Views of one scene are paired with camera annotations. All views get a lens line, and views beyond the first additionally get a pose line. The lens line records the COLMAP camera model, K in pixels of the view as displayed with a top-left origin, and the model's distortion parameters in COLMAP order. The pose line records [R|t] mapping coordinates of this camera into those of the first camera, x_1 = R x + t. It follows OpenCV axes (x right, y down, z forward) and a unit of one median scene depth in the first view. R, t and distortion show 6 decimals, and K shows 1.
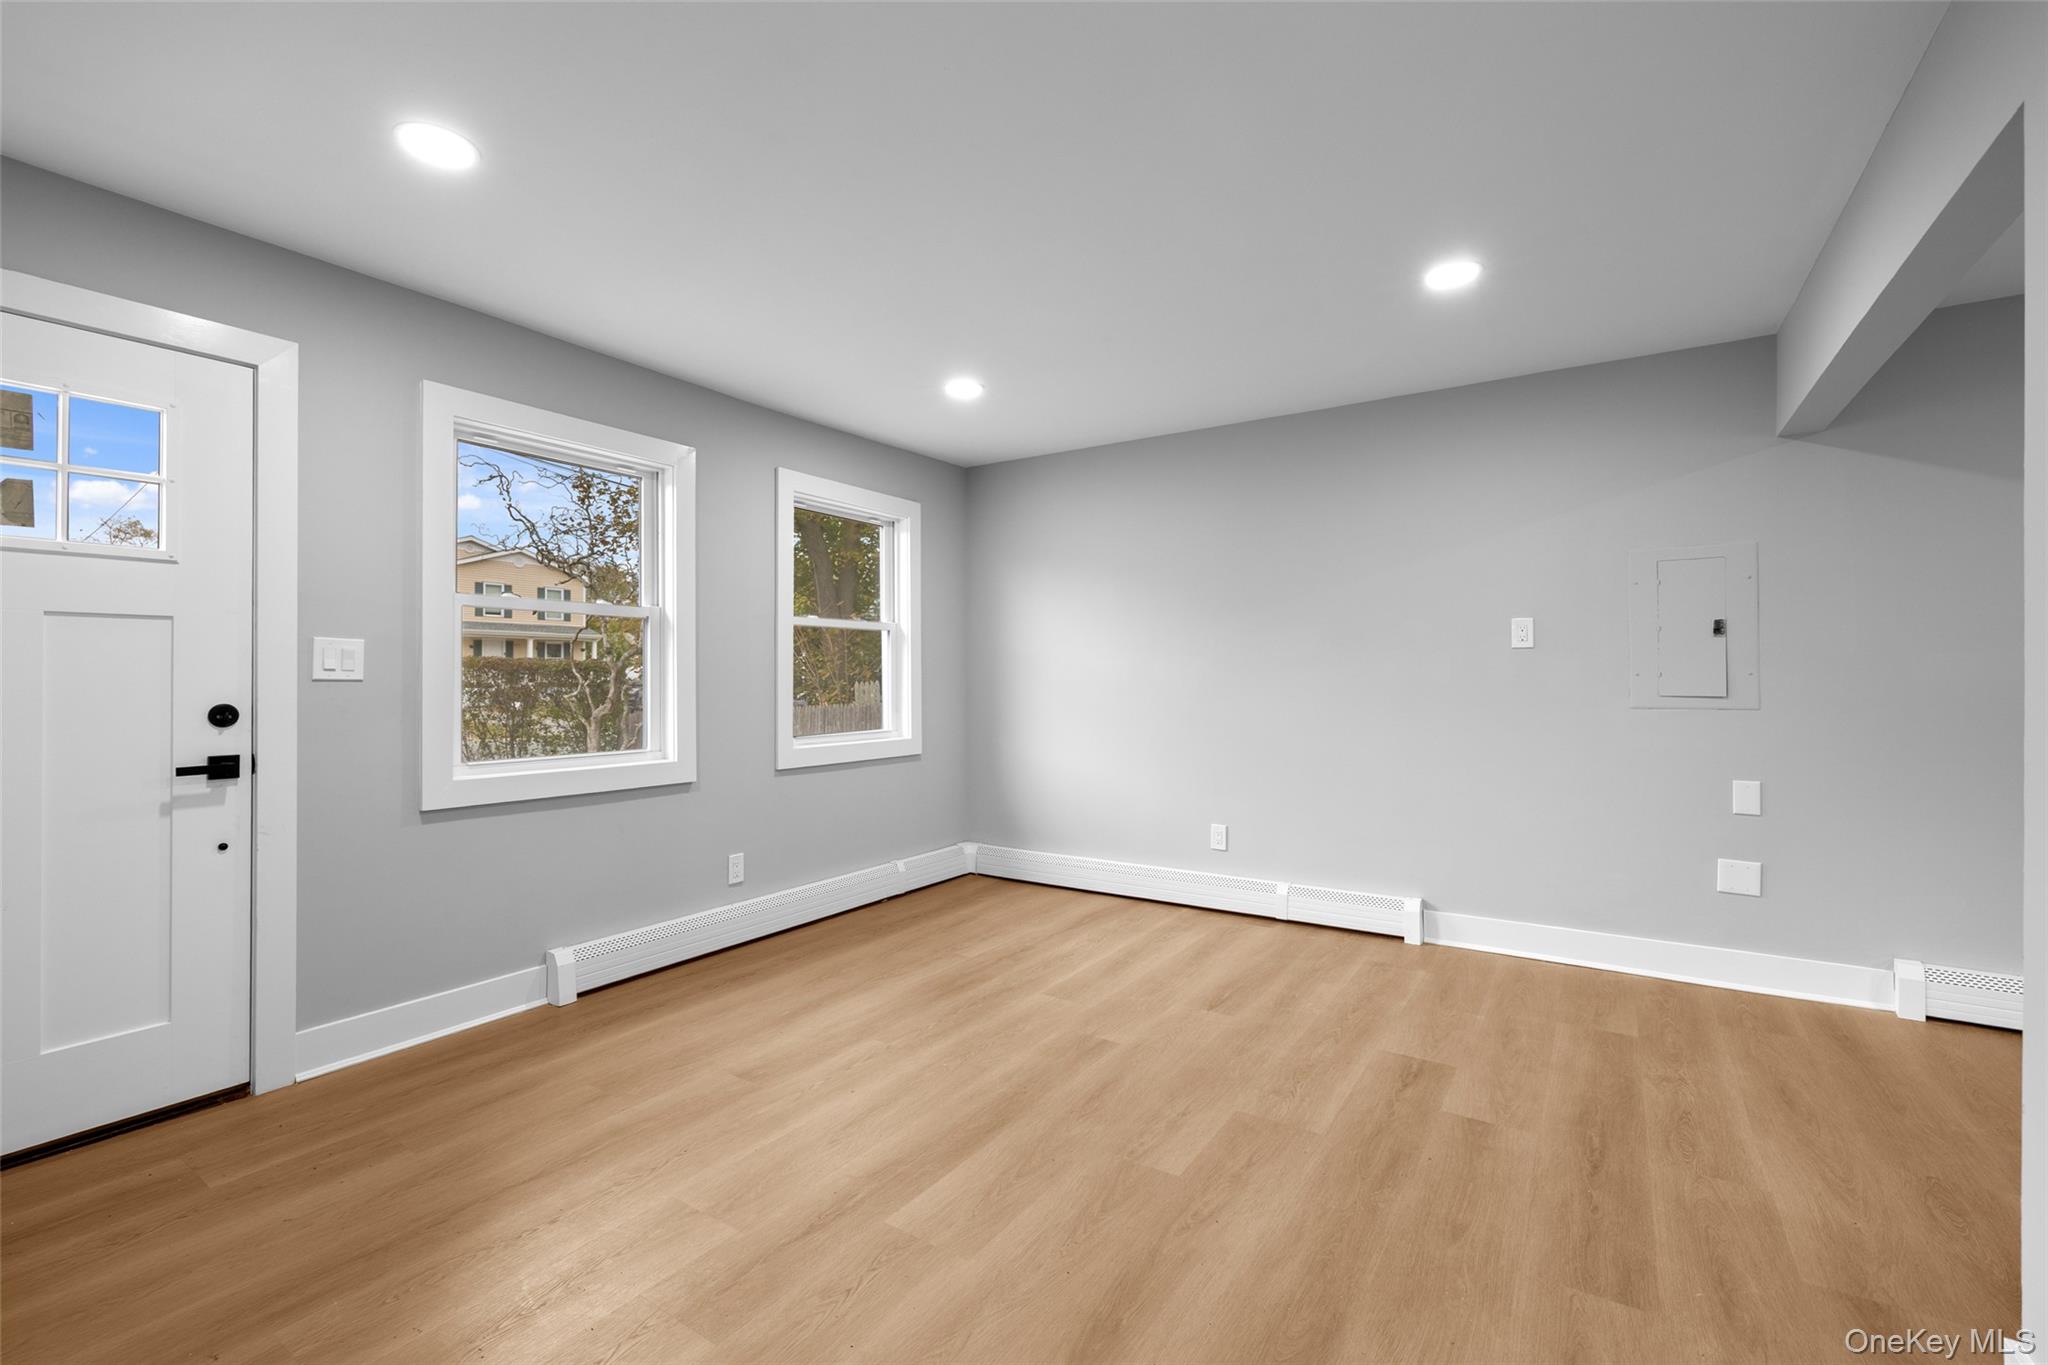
lens RADIAL K [[865.4, 0, 1013.0], [0, 865.4, 682.0], [0, 0, 1]] dist [0.001256, -0.000364]
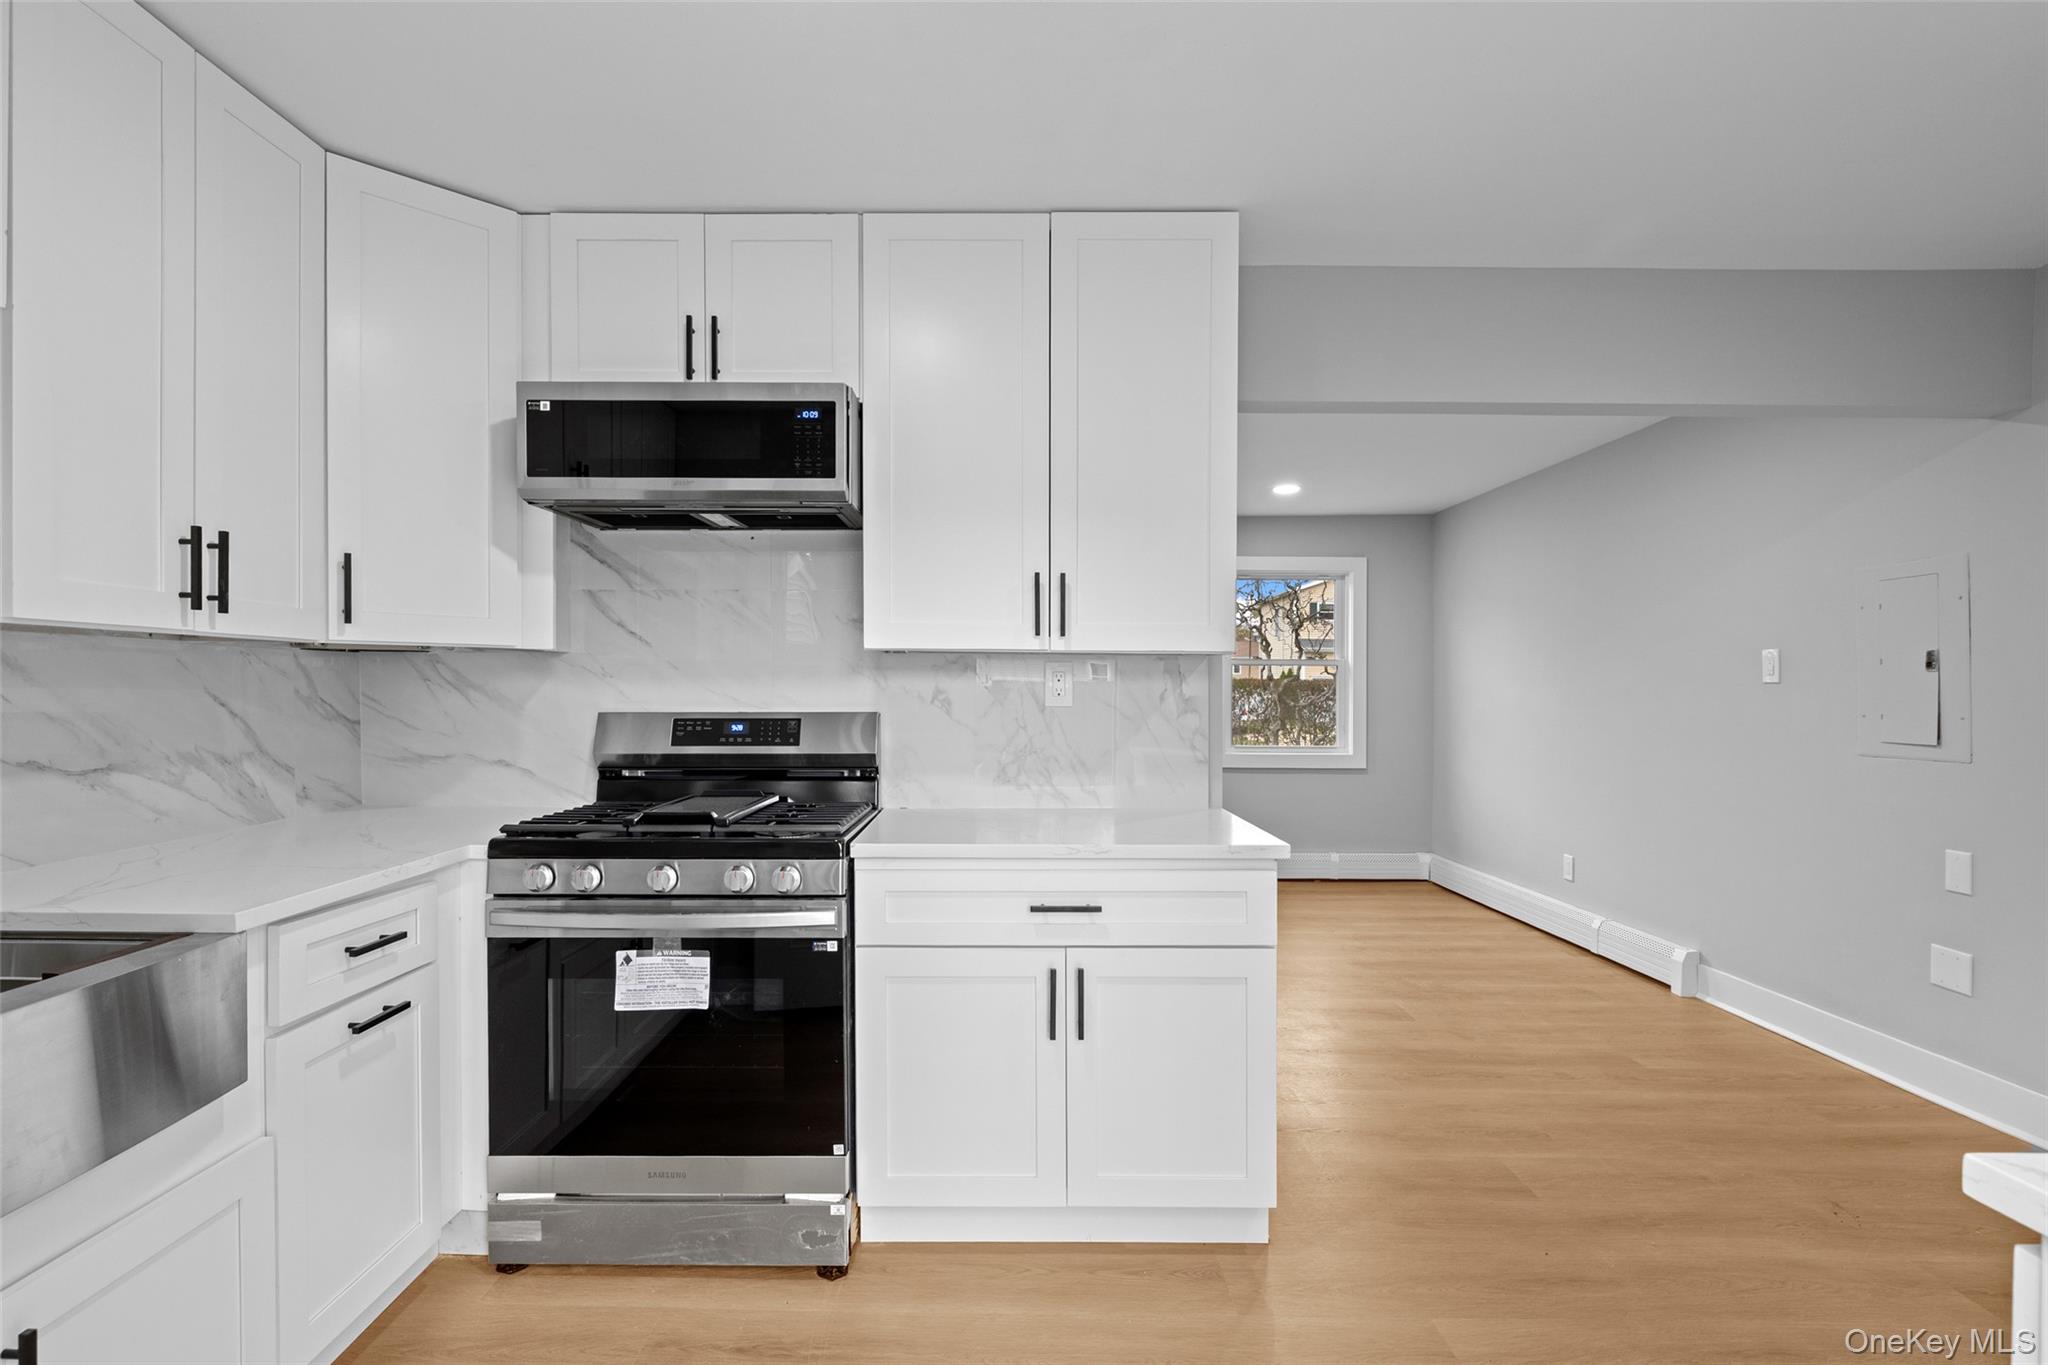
lens RADIAL K [[985.6, 0, 1013.5], [0, 985.6, 697.8], [0, 0, 1]] dist [0.003630, 0.000410]
pose [[0.564080, 0.009188, -0.825669, 1.157744], [-0.009271, 0.999946, 0.004793, -0.025324], [0.825668, 0.004952, 0.564134, -0.259526]]
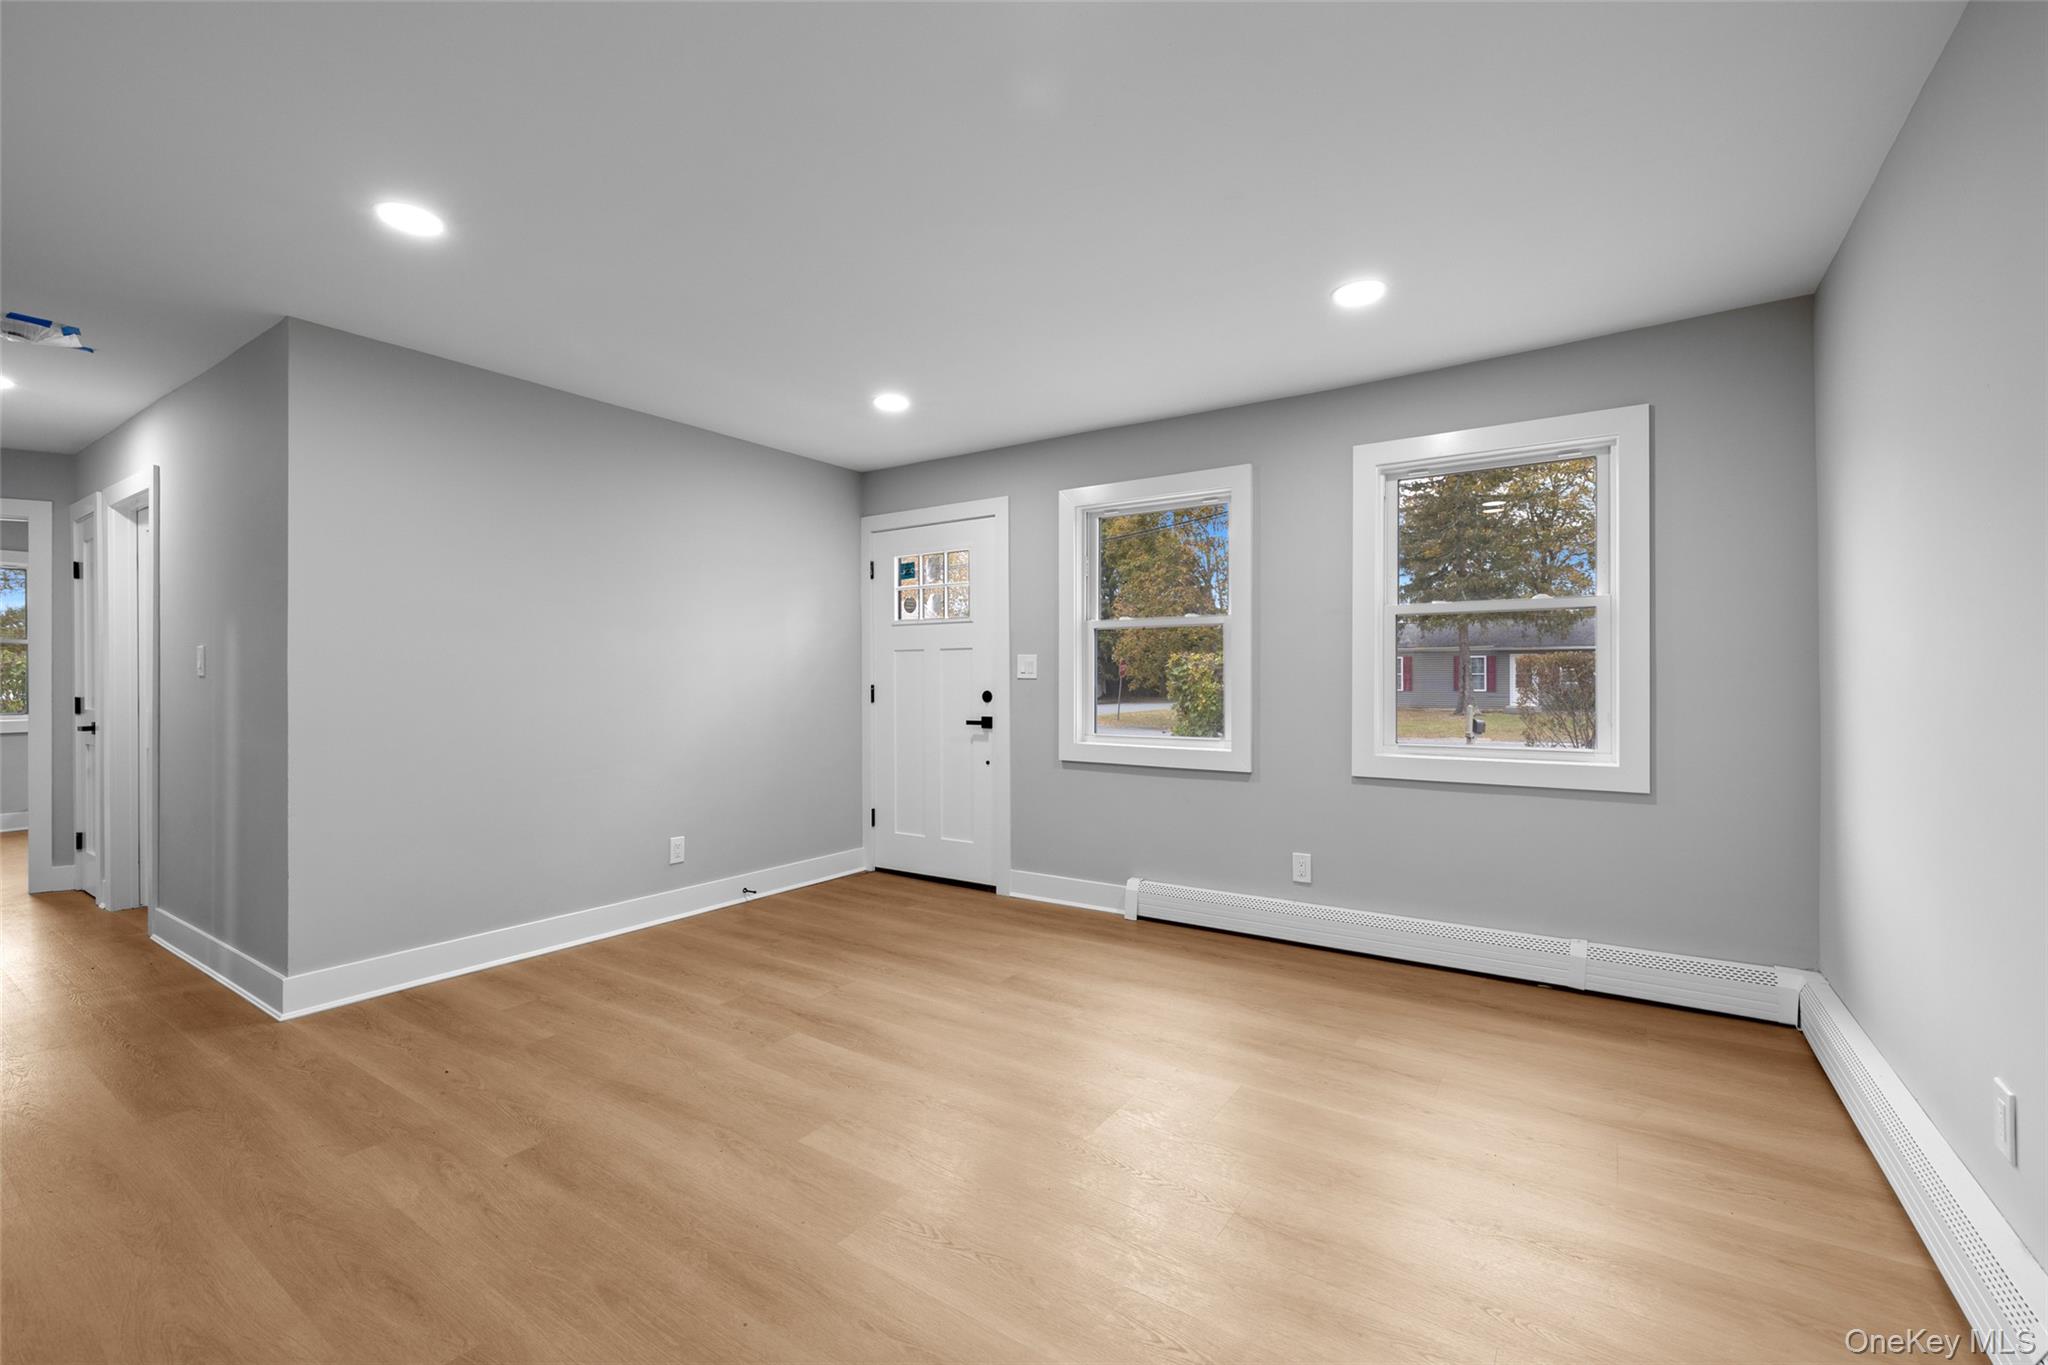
lens RADIAL K [[865.4, 0, 1029.5], [0, 865.4, 691.3], [0, 0, 1]] dist [0.001256, -0.000364]
pose [[0.004052, 0.012943, -0.999908, 0.827219], [-0.000422, 0.999916, 0.012942, 0.001087], [0.999992, 0.000370, 0.004057, 0.845319]]
